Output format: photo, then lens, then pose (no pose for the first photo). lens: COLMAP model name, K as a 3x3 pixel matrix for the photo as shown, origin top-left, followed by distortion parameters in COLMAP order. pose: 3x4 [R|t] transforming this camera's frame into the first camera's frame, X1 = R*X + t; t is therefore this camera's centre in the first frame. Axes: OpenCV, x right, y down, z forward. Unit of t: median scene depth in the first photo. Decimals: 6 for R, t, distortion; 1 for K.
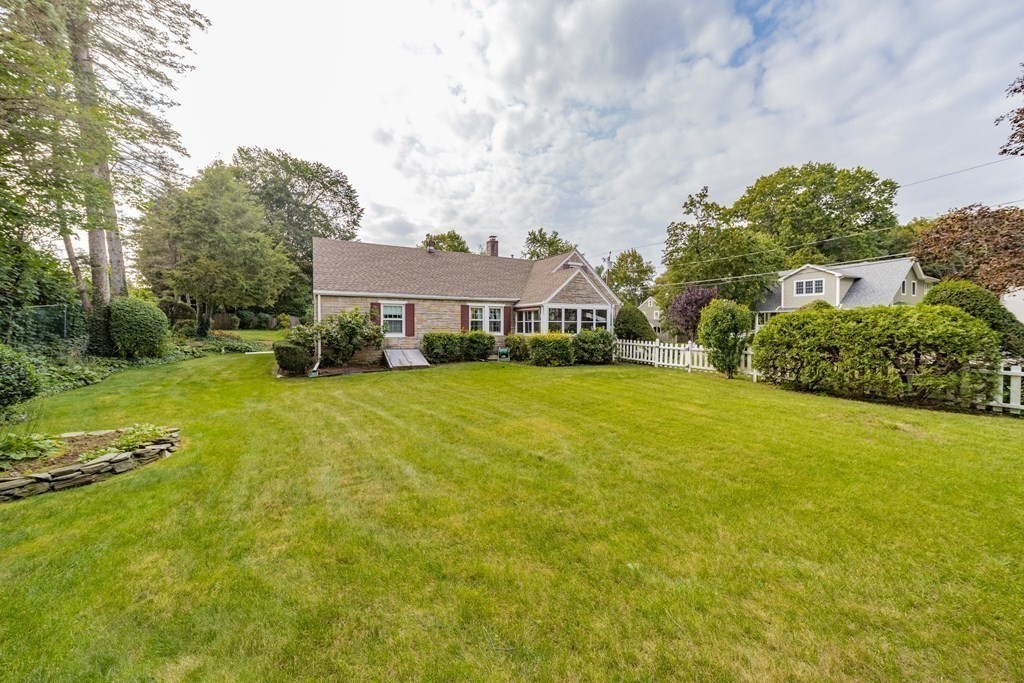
lens RADIAL K [[363.7, 0, 514.8], [0, 363.7, 336.4], [0, 0, 1]] dist [0.007094, -0.000073]
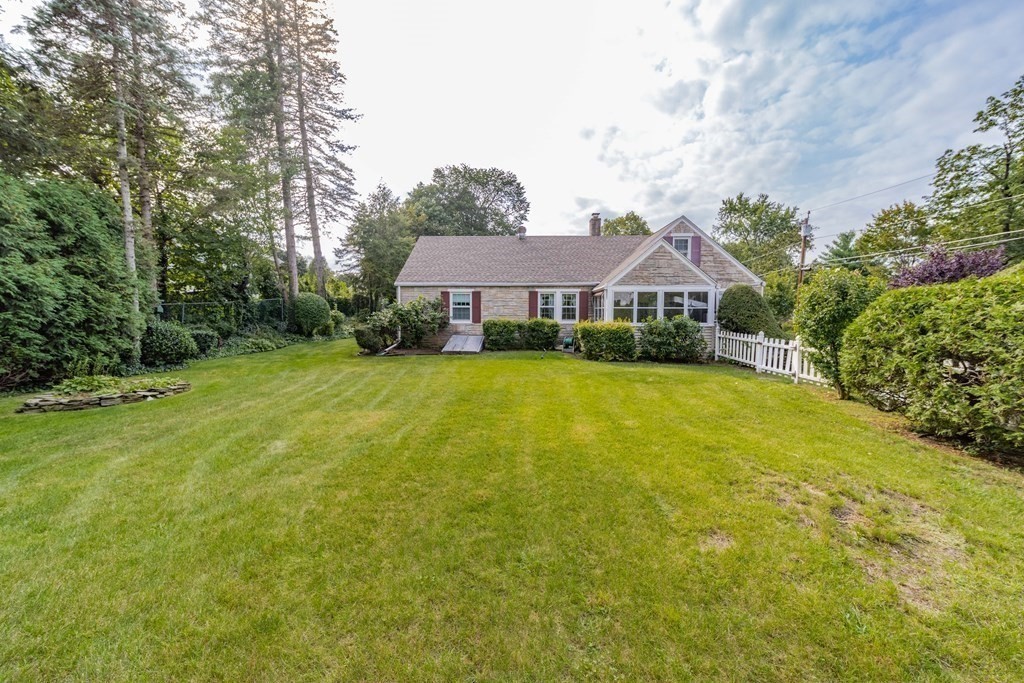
lens RADIAL K [[368.0, 0, 515.1], [0, 368.0, 314.2], [0, 0, 1]] dist [0.001723, 0.000148]
pose [[0.855913, 0.001415, -0.517118, 0.109648], [-0.016197, 0.999579, -0.024074, -0.000506], [0.516866, 0.028981, 0.855576, 0.050679]]
